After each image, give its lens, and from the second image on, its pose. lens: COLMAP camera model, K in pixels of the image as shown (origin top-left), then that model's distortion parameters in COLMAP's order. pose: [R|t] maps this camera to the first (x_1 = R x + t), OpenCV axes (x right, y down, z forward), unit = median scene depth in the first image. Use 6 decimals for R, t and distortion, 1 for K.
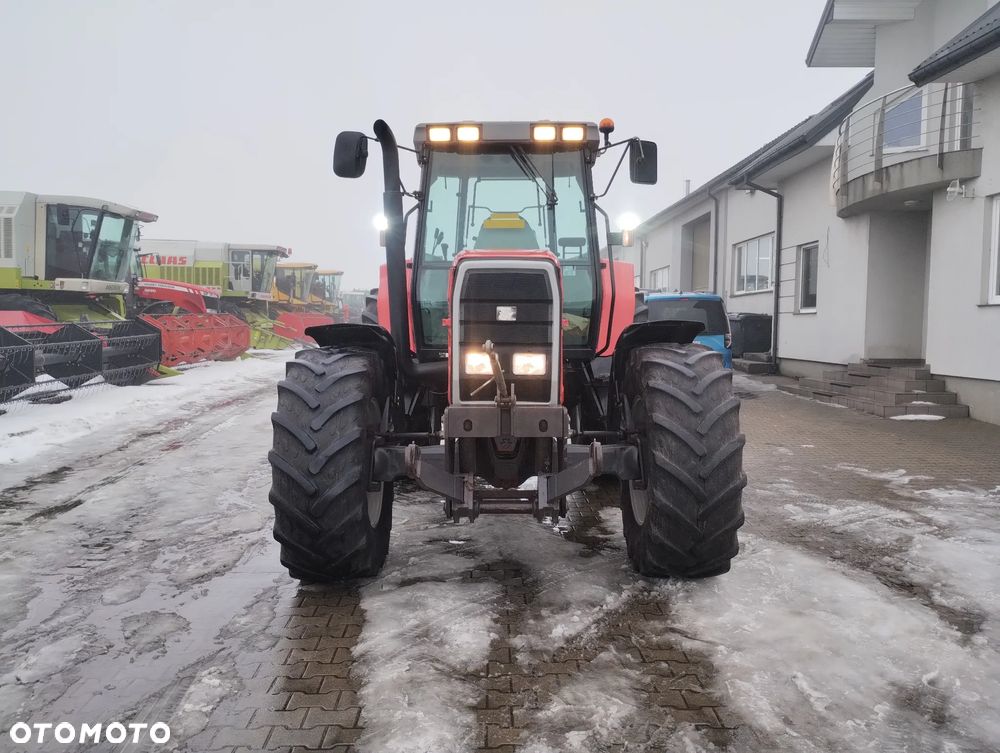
lens RADIAL K [[825.2, 0, 501.6], [0, 825.2, 374.9], [0, 0, 1]] dist [0.066085, -0.081779]
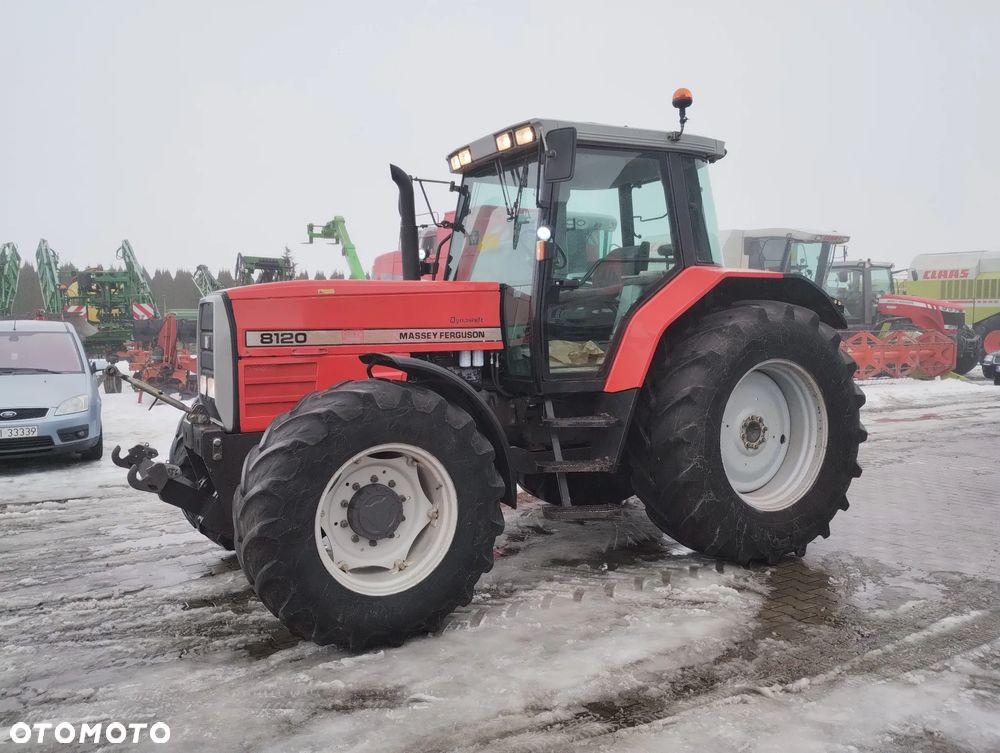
lens RADIAL K [[825.2, 0, 499.3], [0, 825.2, 375.8], [0, 0, 1]] dist [0.066085, -0.081779]
pose [[0.498435, 0.045313, -0.865742, 1.119376], [-0.059885, 0.998047, 0.017760, -0.068690], [0.864856, 0.042993, 0.500175, 0.738608]]
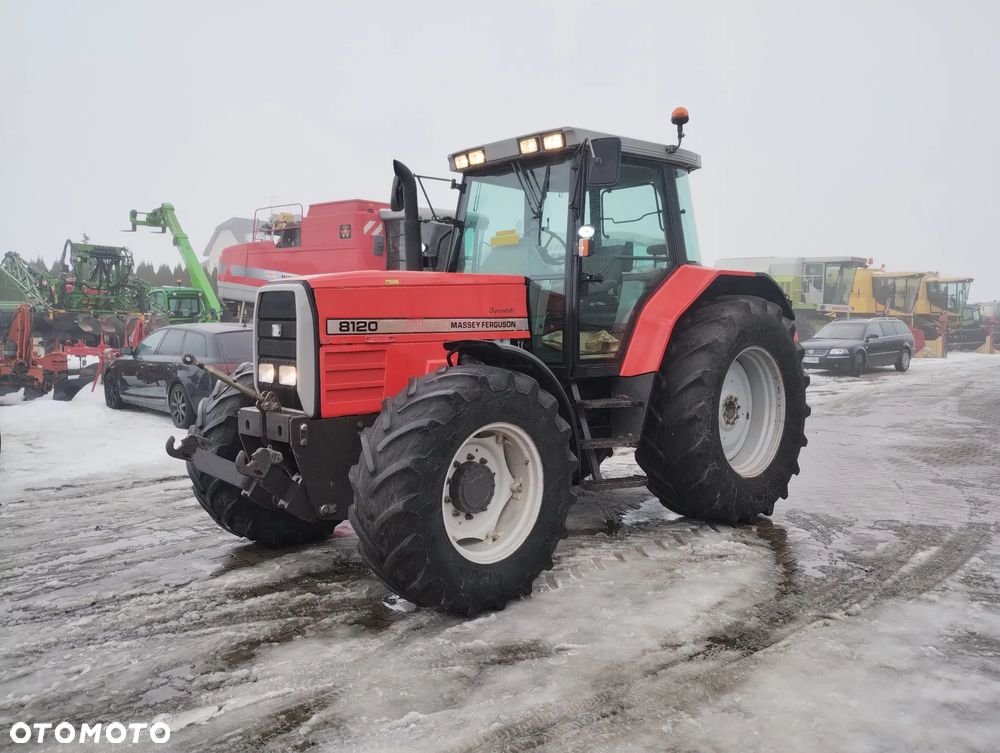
lens RADIAL K [[825.2, 0, 499.8], [0, 825.2, 374.3], [0, 0, 1]] dist [0.066085, -0.081779]
pose [[0.694471, 0.039799, -0.718419, 0.978343], [-0.050780, 0.998690, 0.006237, -0.033643], [0.717726, 0.032150, 0.695583, 0.396432]]
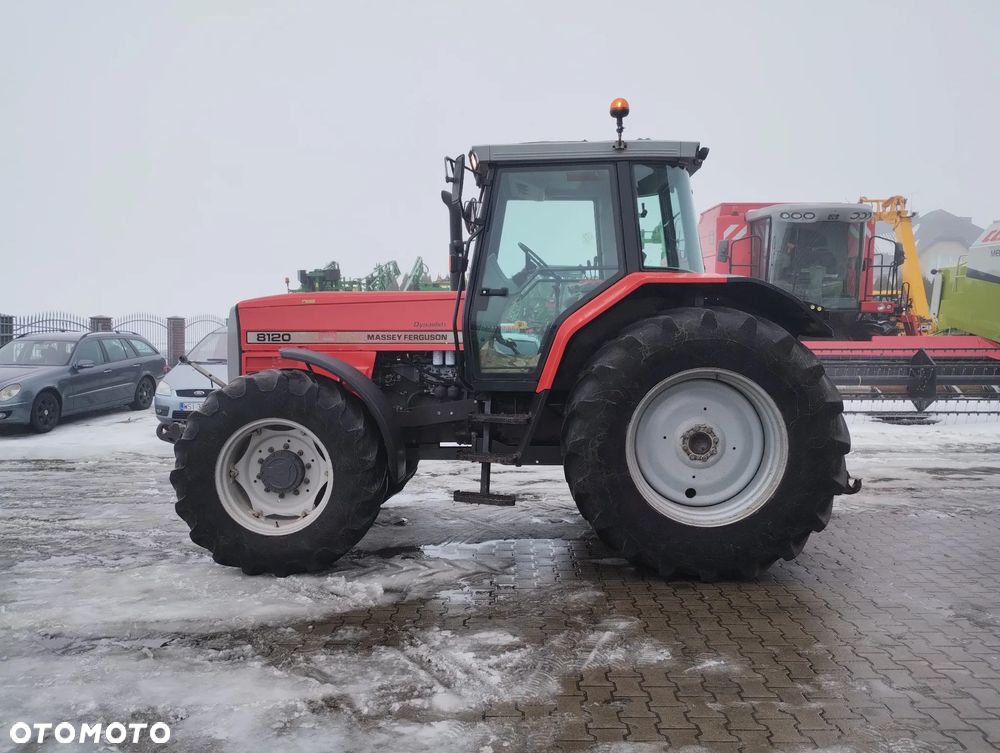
lens RADIAL K [[825.2, 0, 498.8], [0, 825.2, 375.6], [0, 0, 1]] dist [0.066085, -0.081779]
pose [[-0.039846, 0.051461, -0.997880, 1.444964], [-0.082931, 0.995057, 0.054627, -0.125923], [0.995758, 0.084932, -0.035382, 1.472878]]
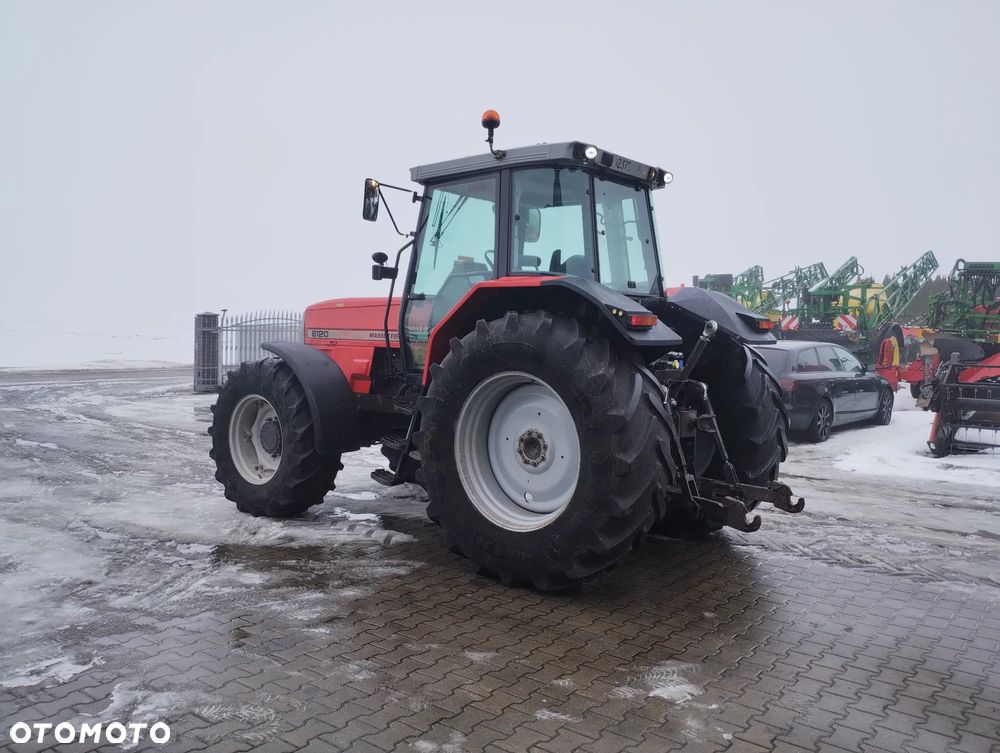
lens RADIAL K [[825.2, 0, 496.8], [0, 825.2, 375.5], [0, 0, 1]] dist [0.066085, -0.081779]
pose [[-0.638038, 0.025015, -0.769598, 1.173393], [-0.088234, 0.990514, 0.105345, -0.213995], [0.764932, 0.135119, -0.629779, 2.459402]]
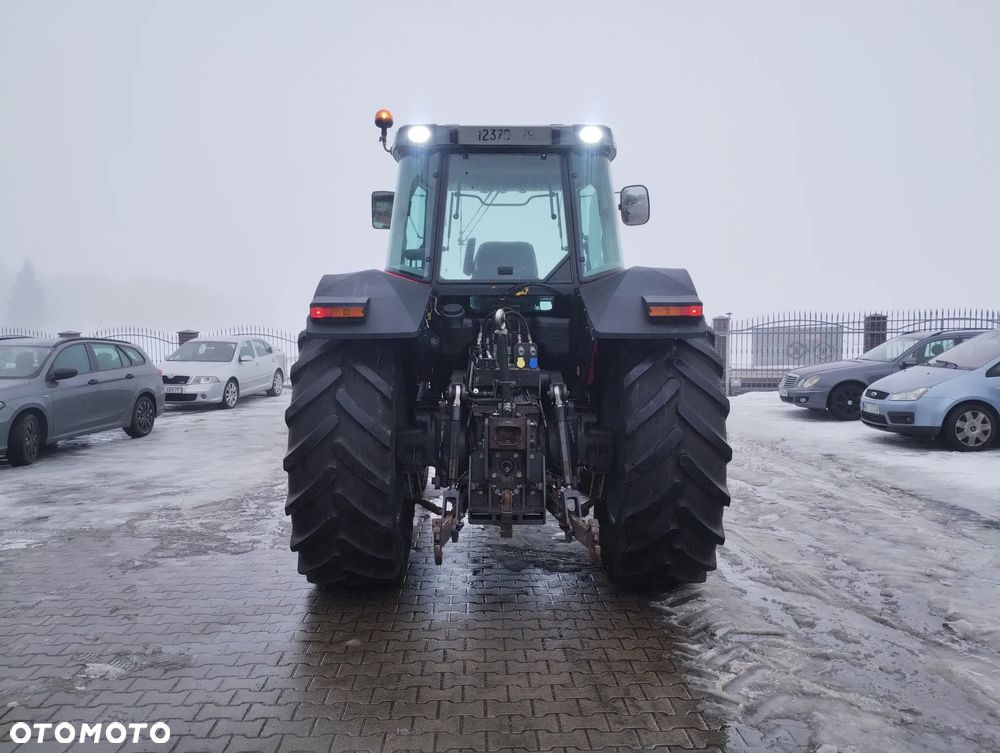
lens RADIAL K [[825.2, 0, 498.2], [0, 825.2, 373.3], [0, 0, 1]] dist [0.066085, -0.081779]
pose [[-0.999974, -0.002907, -0.006603, -0.058374], [-0.003793, 0.990360, 0.138467, -0.267345], [0.006137, 0.138489, -0.990345, 3.052779]]
